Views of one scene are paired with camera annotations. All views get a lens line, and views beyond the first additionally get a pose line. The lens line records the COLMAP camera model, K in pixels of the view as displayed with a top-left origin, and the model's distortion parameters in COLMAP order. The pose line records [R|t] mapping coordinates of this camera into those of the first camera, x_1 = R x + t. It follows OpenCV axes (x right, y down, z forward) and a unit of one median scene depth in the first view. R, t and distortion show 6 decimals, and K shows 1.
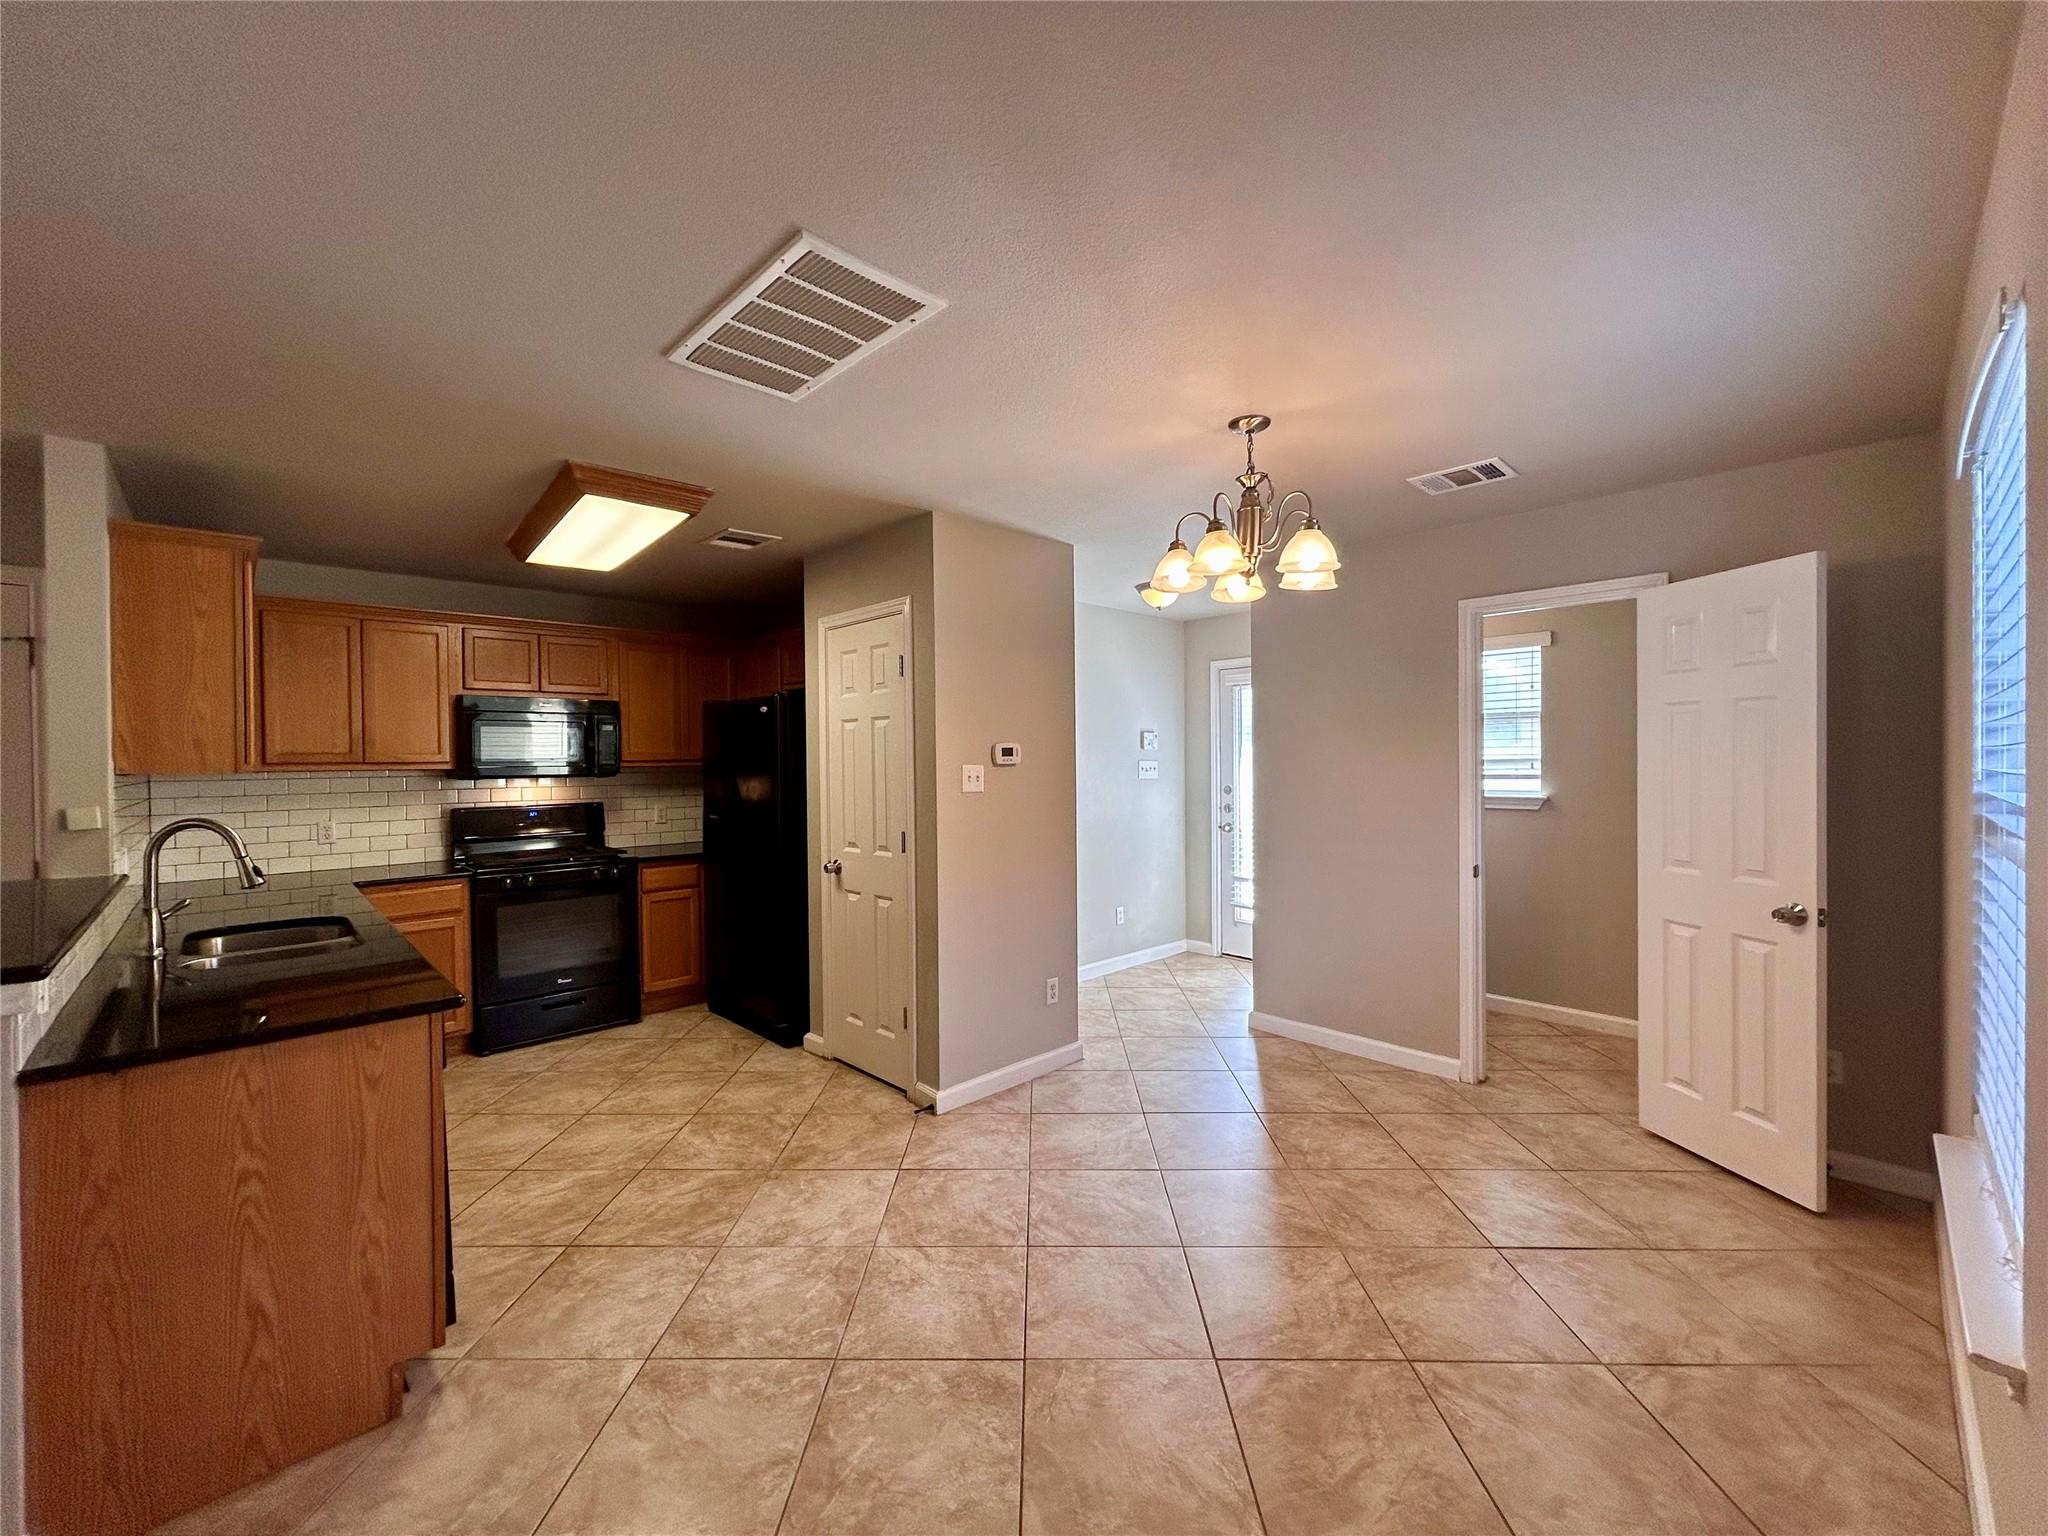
lens RADIAL K [[823.8, 0, 1041.7], [0, 823.8, 760.5], [0, 0, 1]] dist [0.000044, -0.000554]
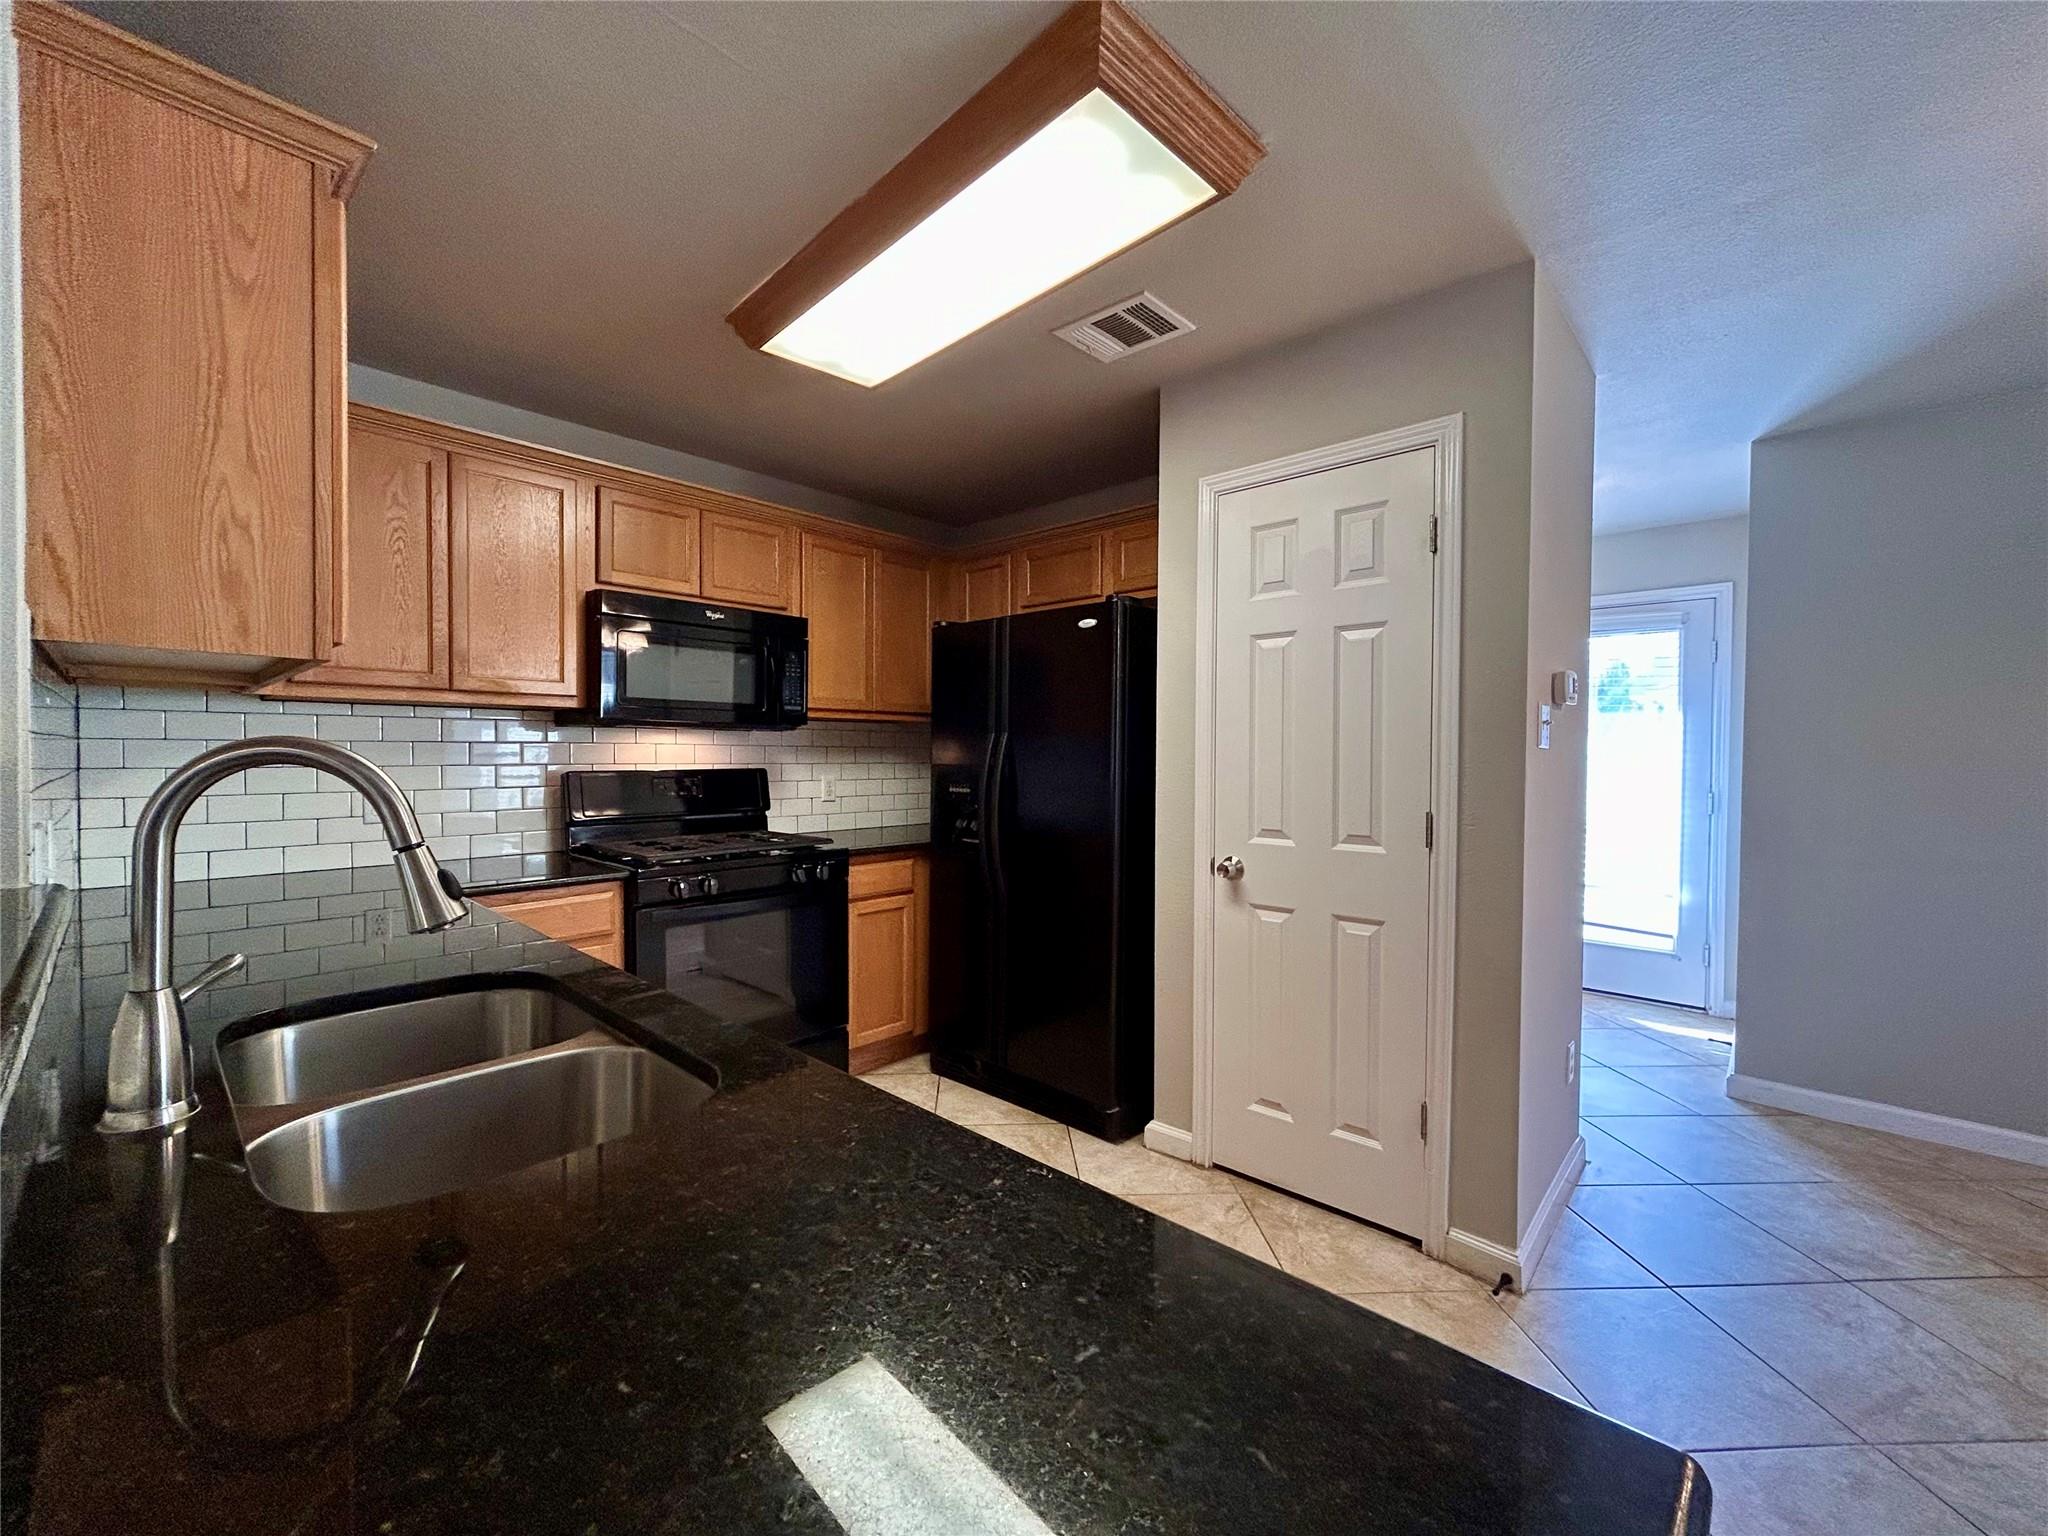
lens RADIAL K [[823.8, 0, 1041.1], [0, 823.8, 761.0], [0, 0, 1]] dist [0.000044, -0.000554]
pose [[0.997943, 0.015930, 0.062102, -0.450964], [-0.016531, 0.999821, 0.009175, 0.044881], [-0.061944, -0.010183, 0.998028, 0.388348]]
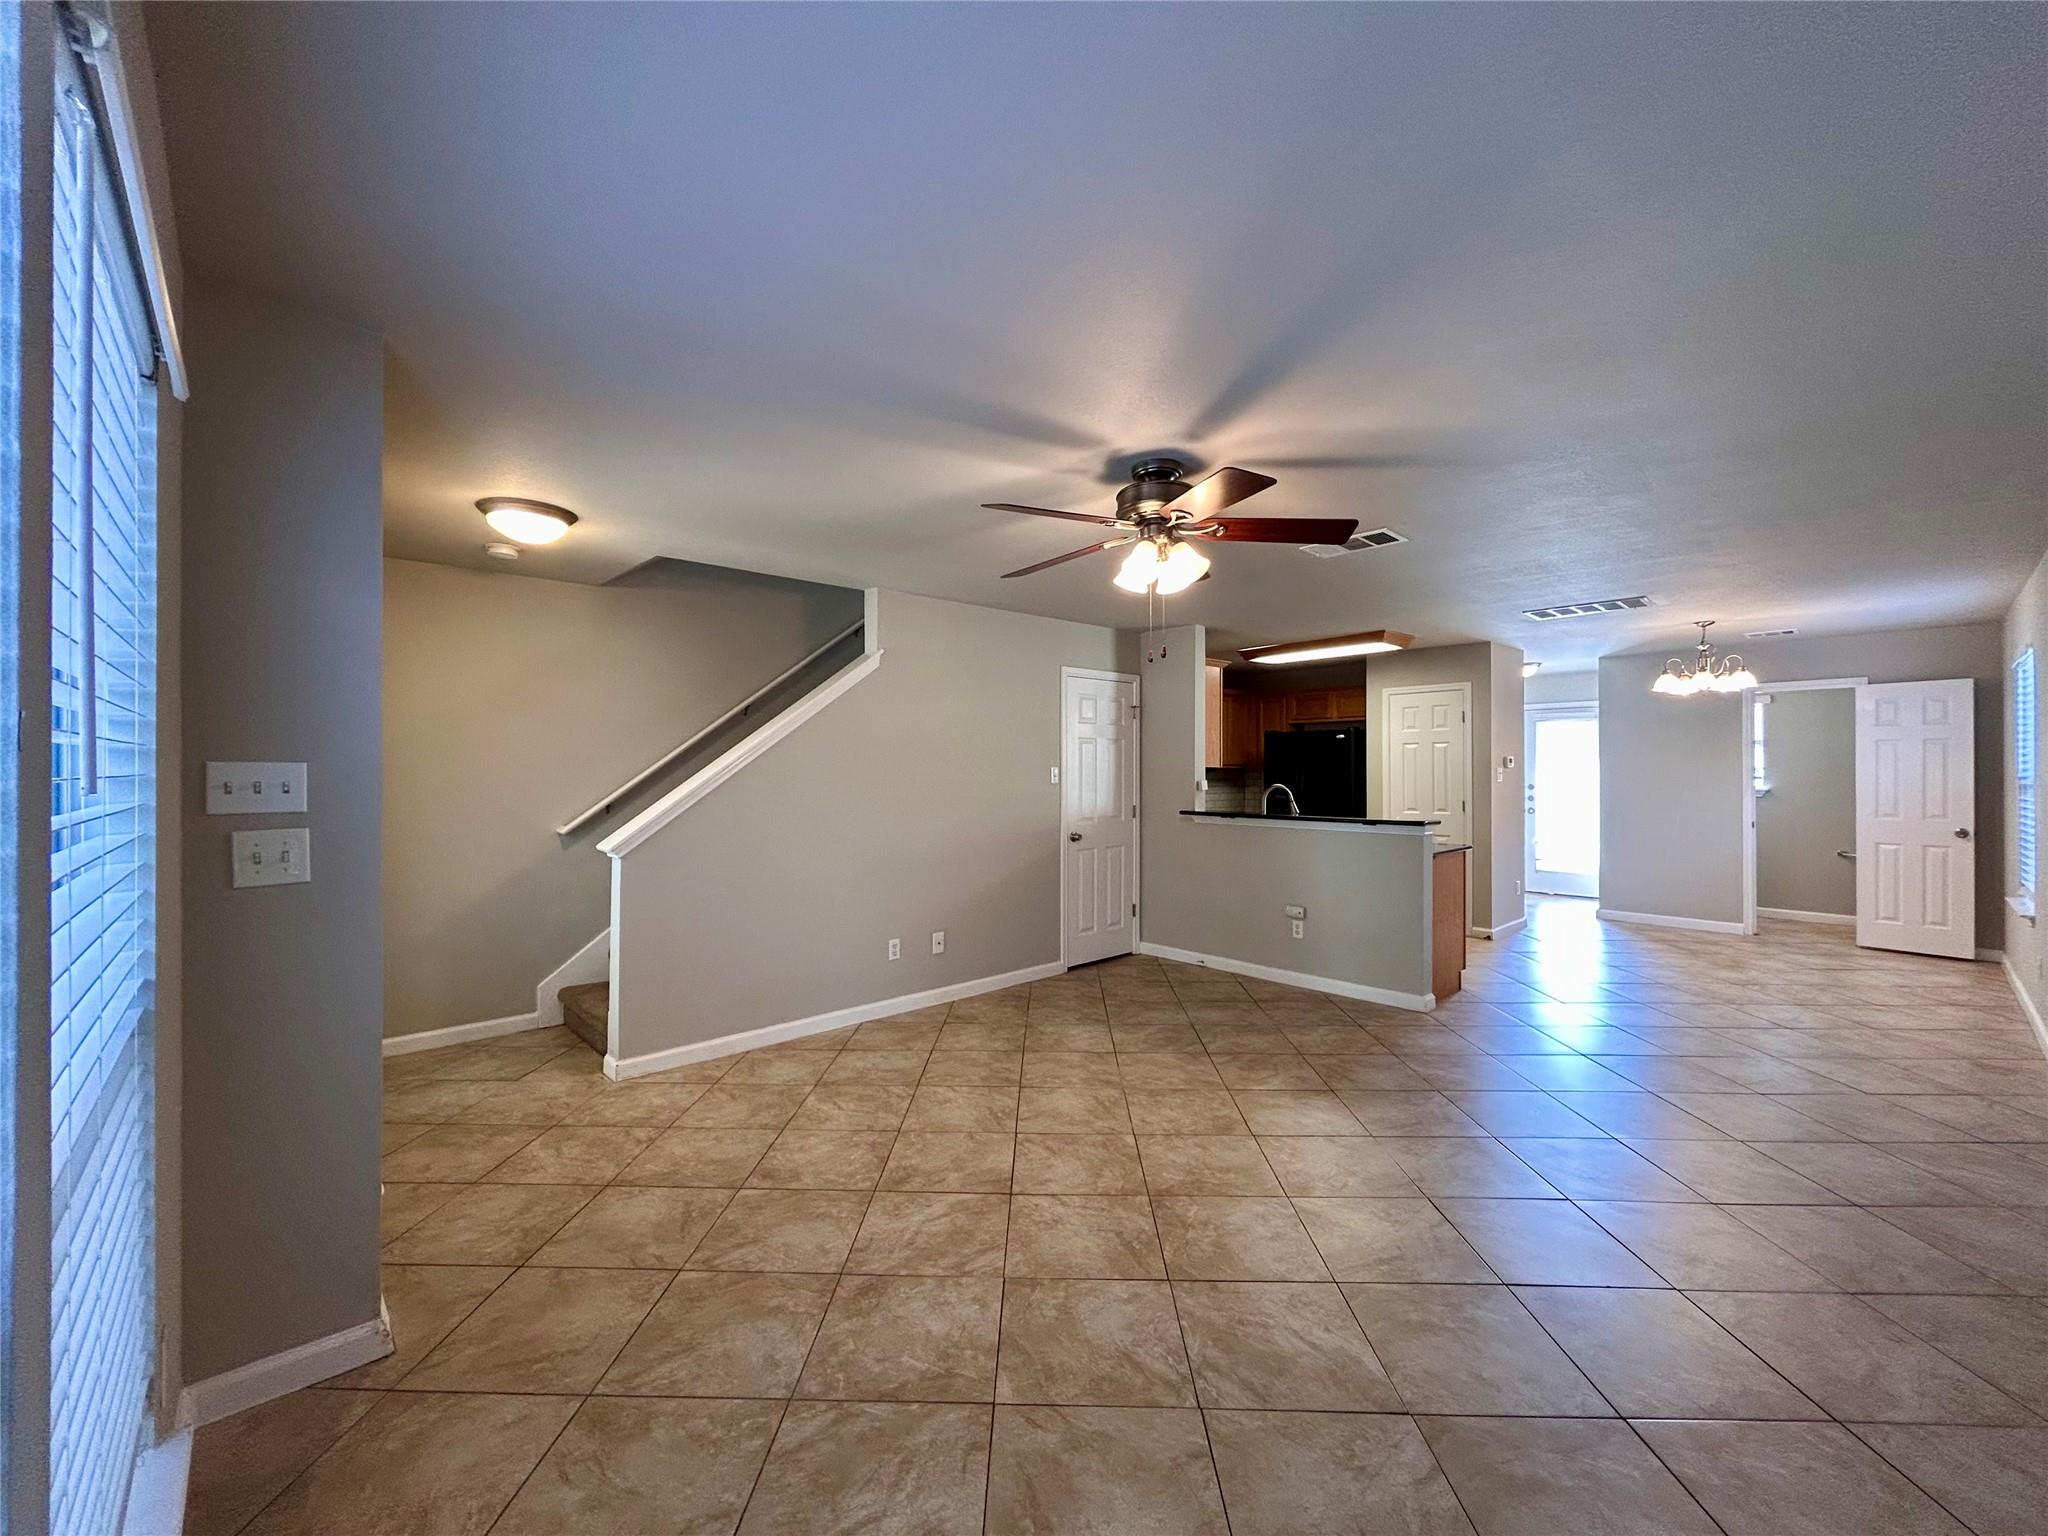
lens RADIAL K [[823.8, 0, 1028.5], [0, 823.8, 772.2], [0, 0, 1]] dist [0.000044, -0.000554]
pose [[0.999652, 0.008008, -0.025148, -1.080319], [-0.007914, 0.999961, 0.003865, 0.016766], [0.025178, -0.003665, 0.999676, -0.937230]]
